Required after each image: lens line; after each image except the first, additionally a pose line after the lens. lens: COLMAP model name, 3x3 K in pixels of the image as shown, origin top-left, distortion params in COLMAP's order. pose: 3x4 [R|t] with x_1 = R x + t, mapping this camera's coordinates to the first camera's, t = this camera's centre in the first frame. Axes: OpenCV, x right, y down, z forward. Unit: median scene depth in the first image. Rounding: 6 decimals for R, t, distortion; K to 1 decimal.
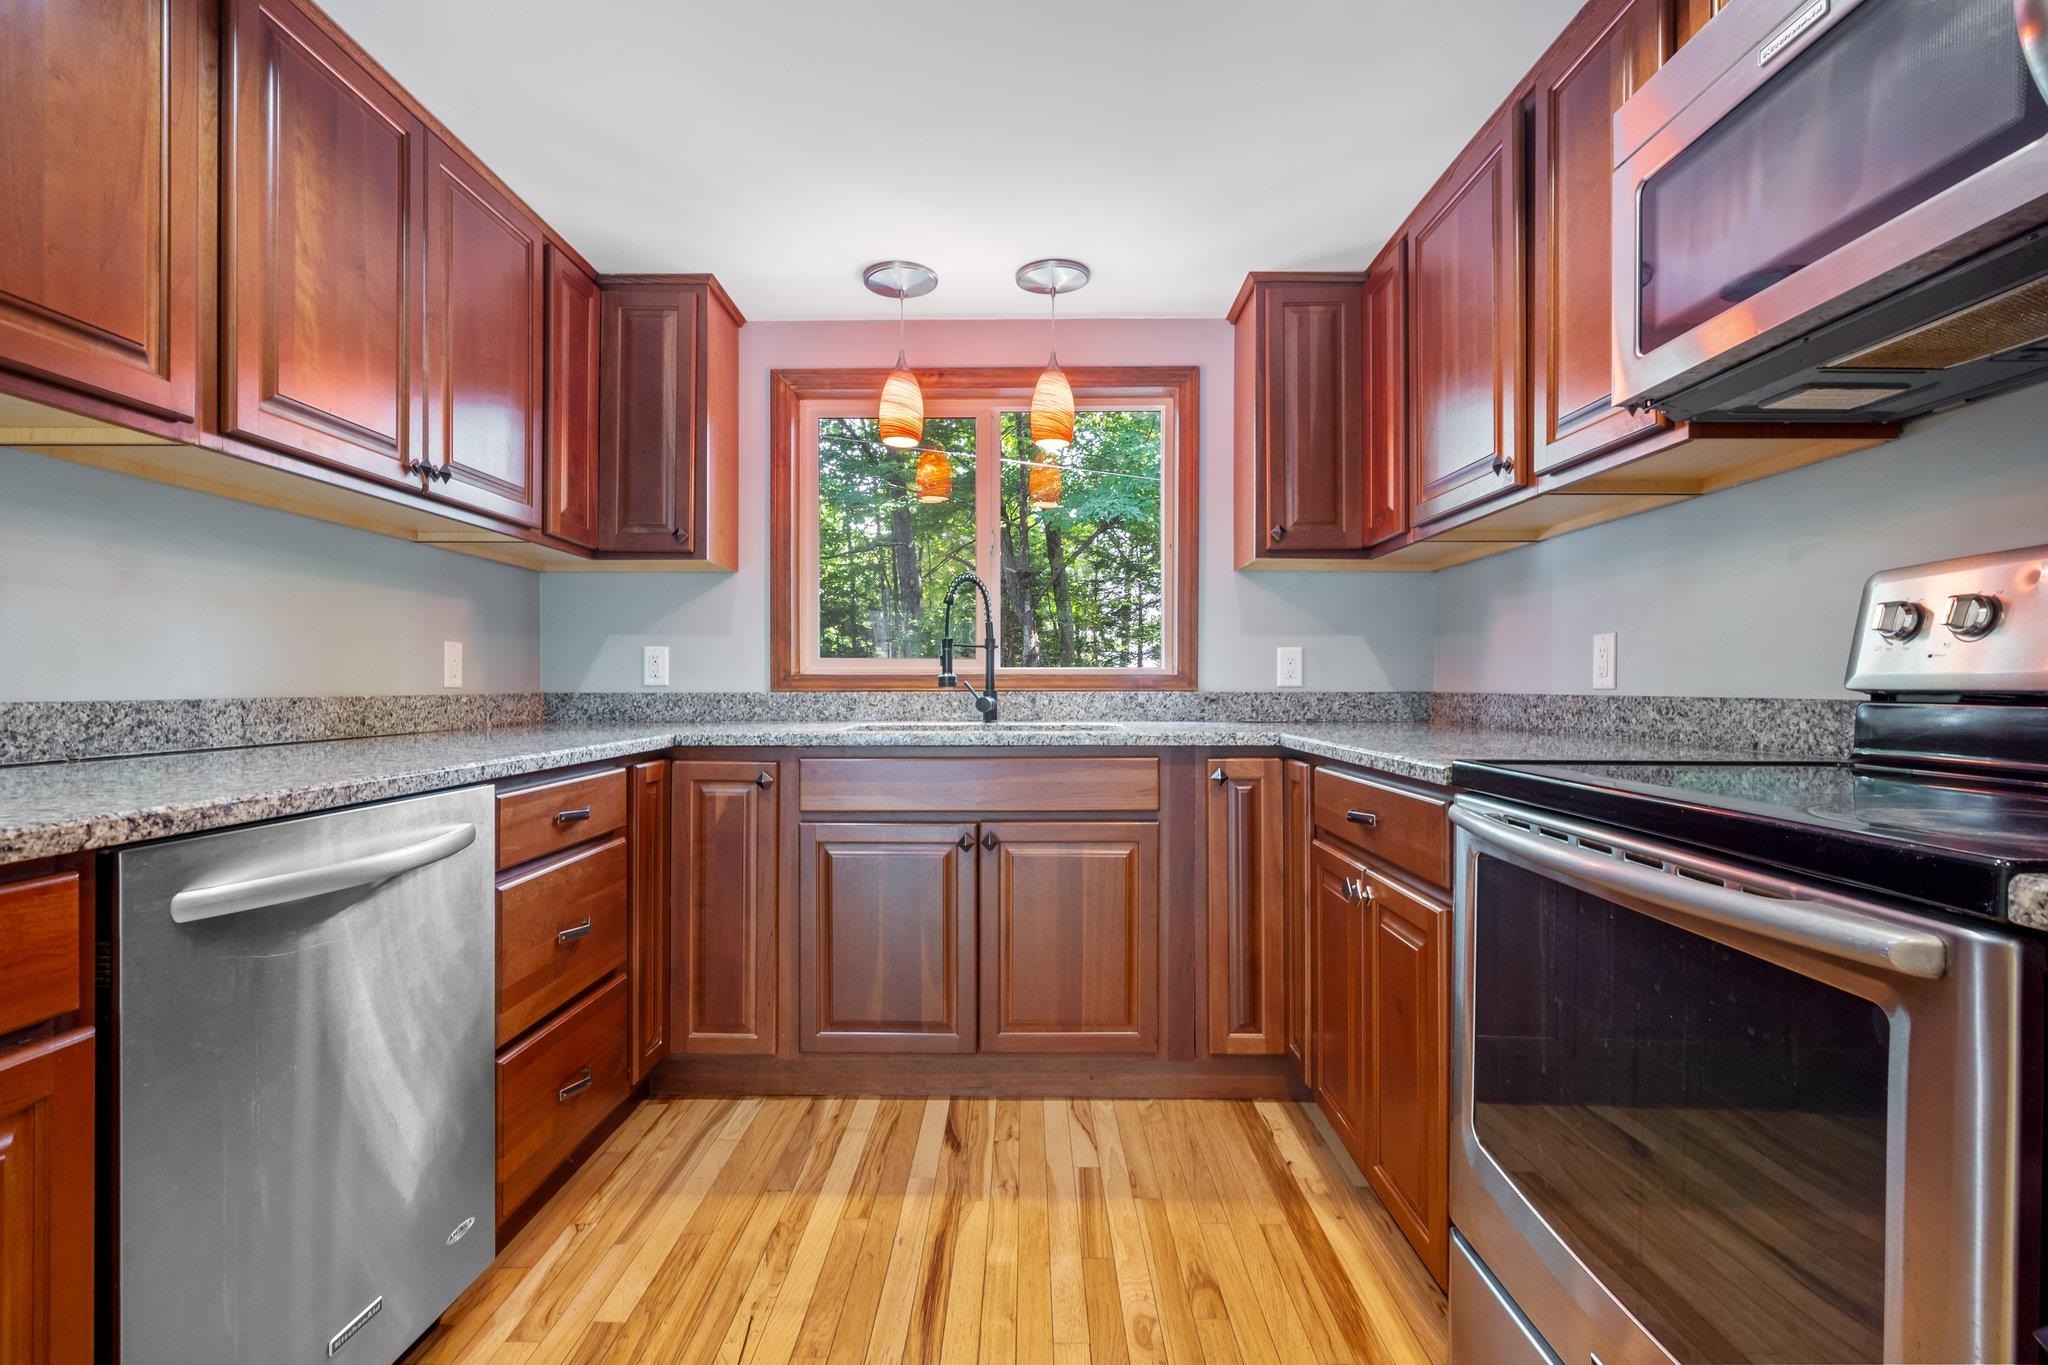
lens RADIAL K [[944.4, 0, 1017.0], [0, 944.4, 693.4], [0, 0, 1]] dist [0.000075, 0.000160]
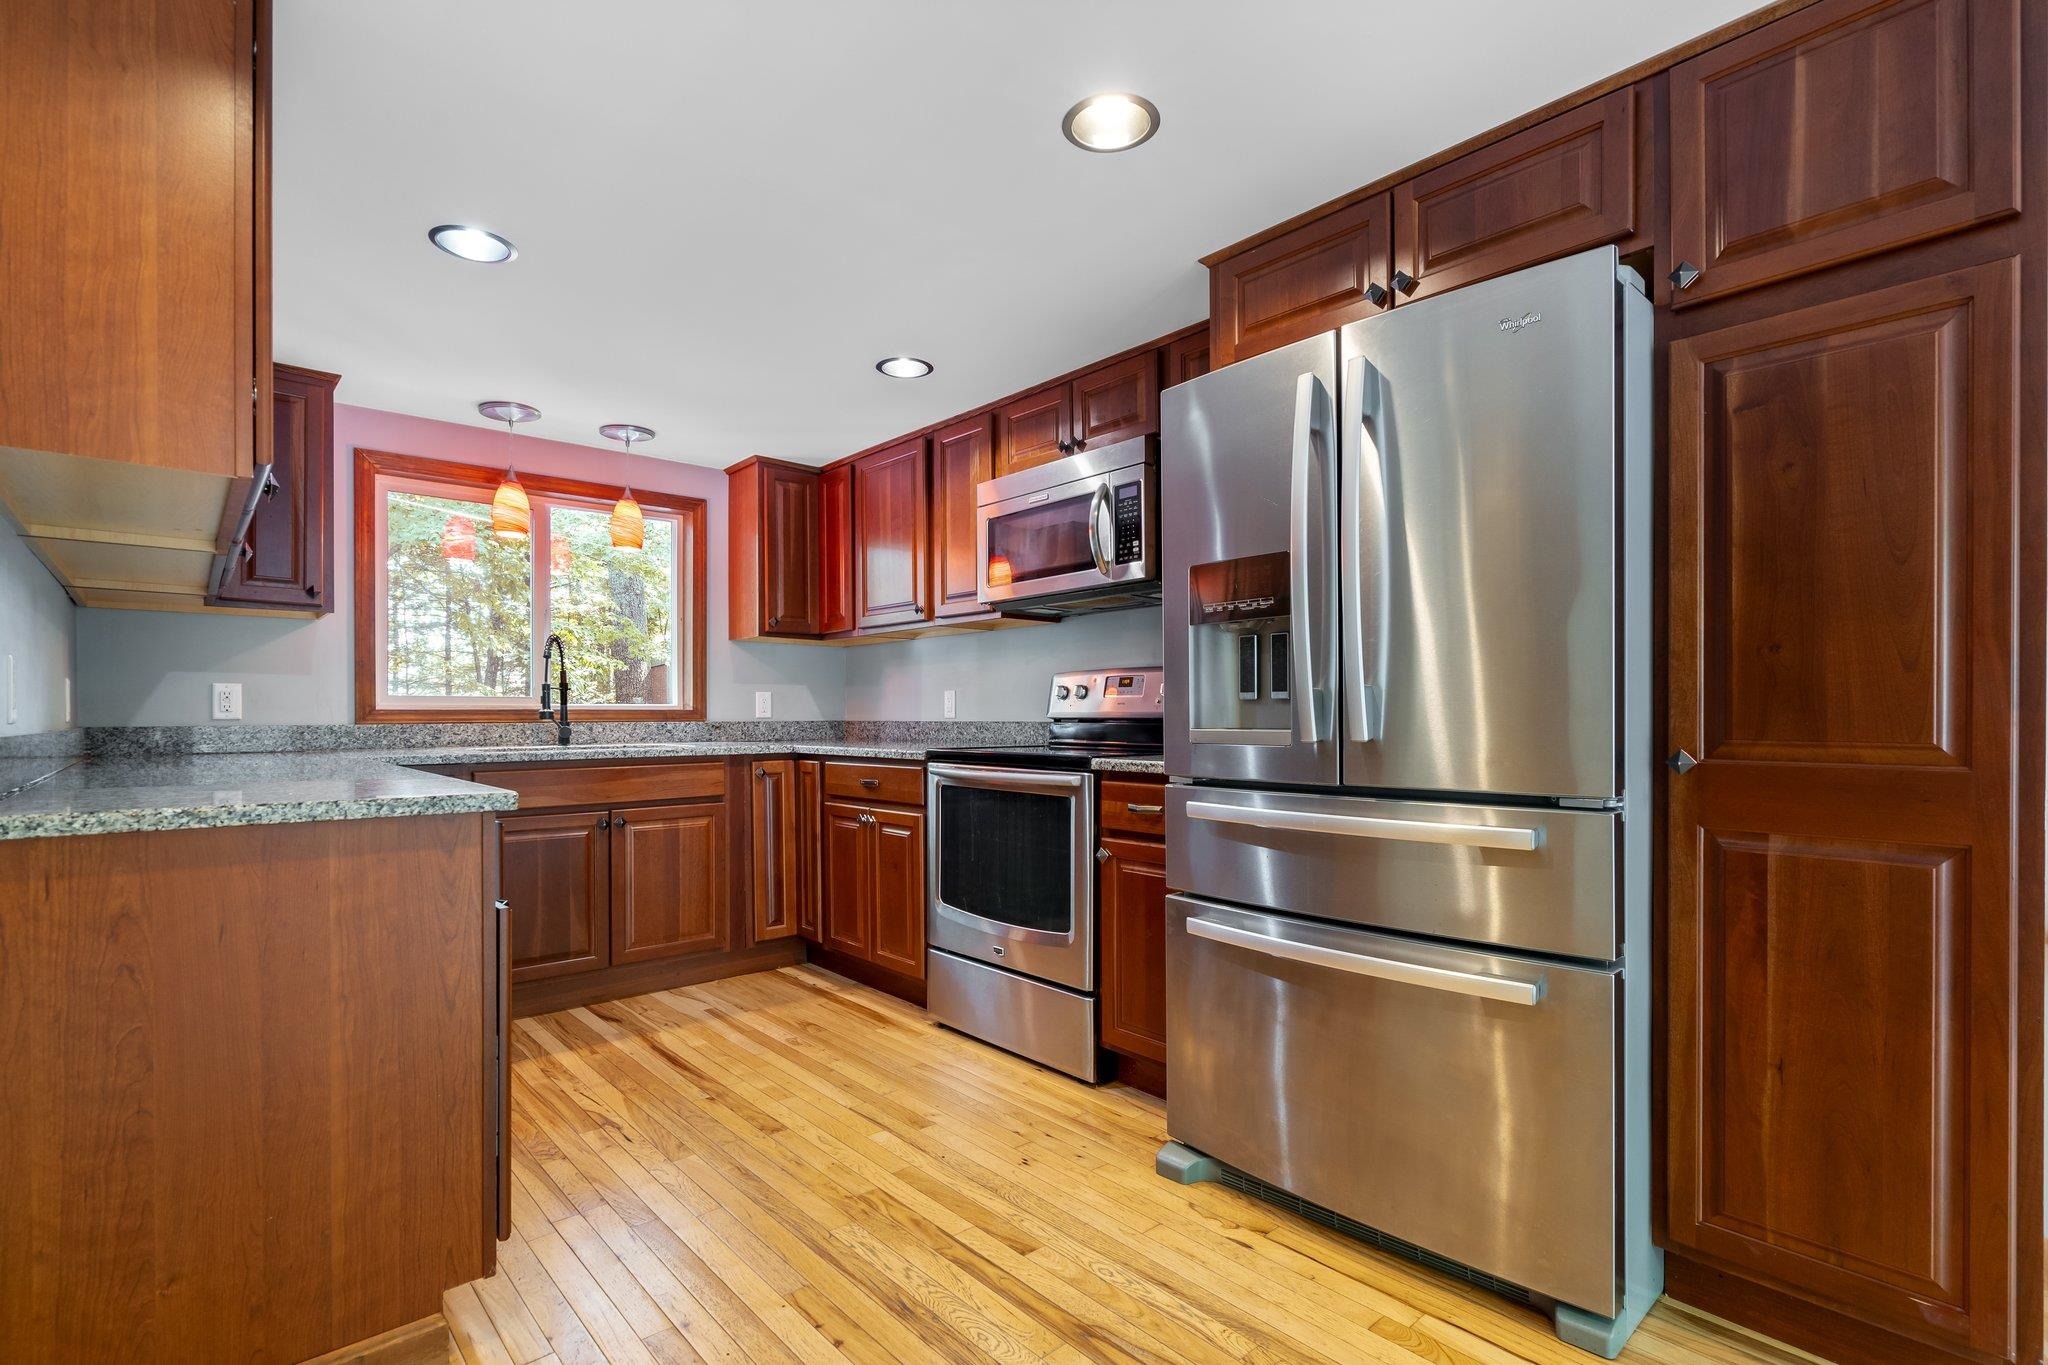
lens RADIAL K [[944.4, 0, 1012.4], [0, 944.4, 723.6], [0, 0, 1]] dist [0.000075, 0.000160]
pose [[0.740081, -0.008228, 0.672467, -0.563953], [0.009549, 0.999953, 0.001727, 0.003994], [-0.672450, 0.005143, 0.740125, -0.516571]]
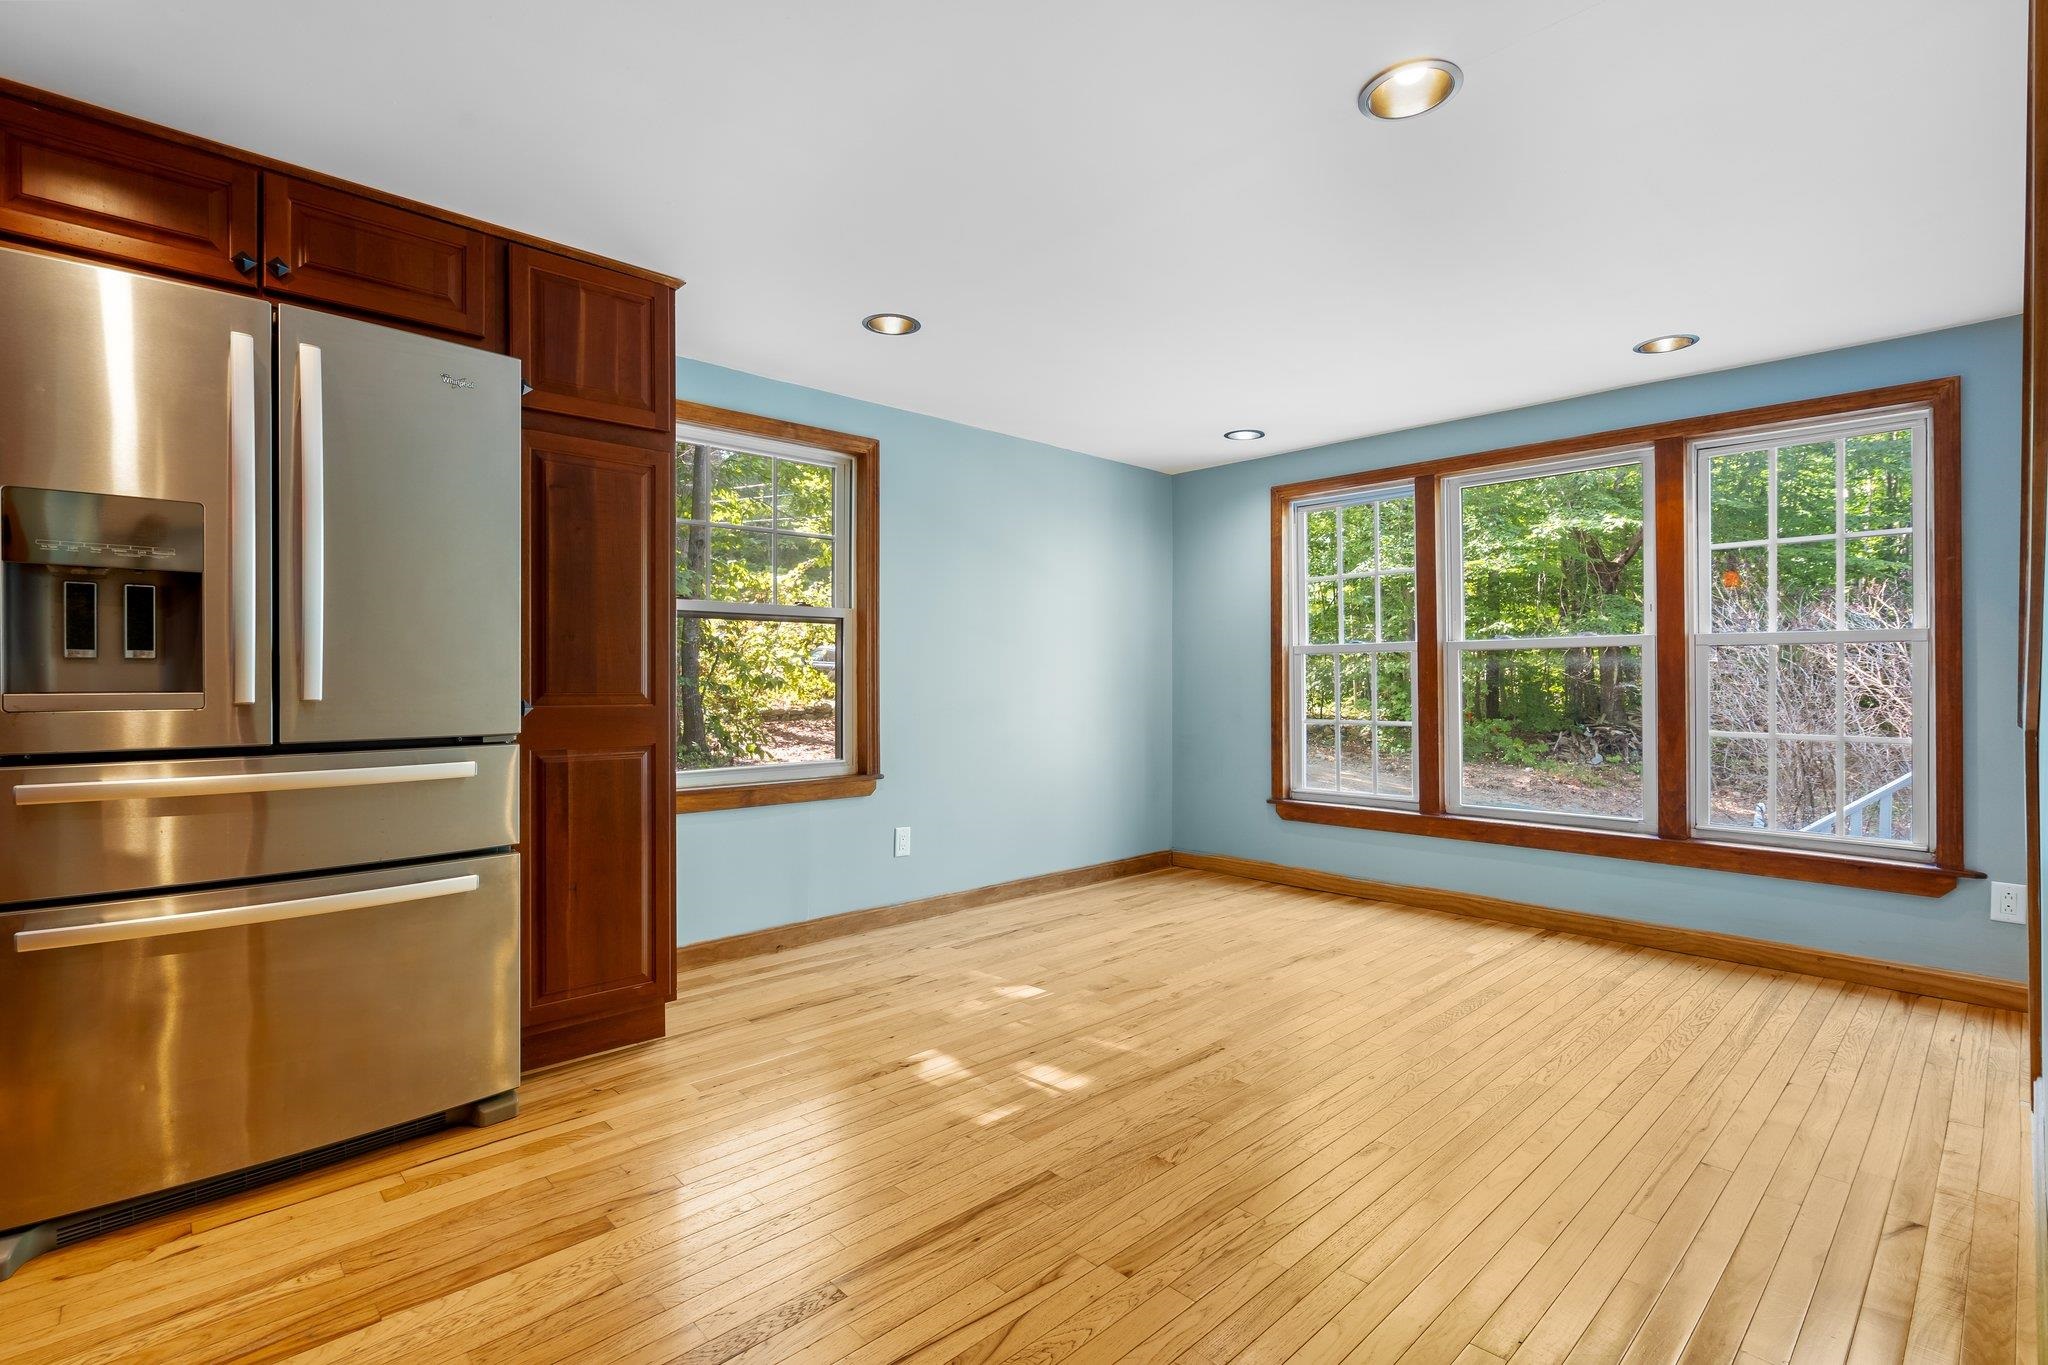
lens RADIAL K [[944.4, 0, 1014.1], [0, 944.4, 677.5], [0, 0, 1]] dist [0.000075, 0.000160]
pose [[-0.690600, -0.004806, 0.723221, -0.869856], [0.002960, 0.999951, 0.009471, -0.004293], [-0.723231, 0.008682, -0.690552, -0.003494]]
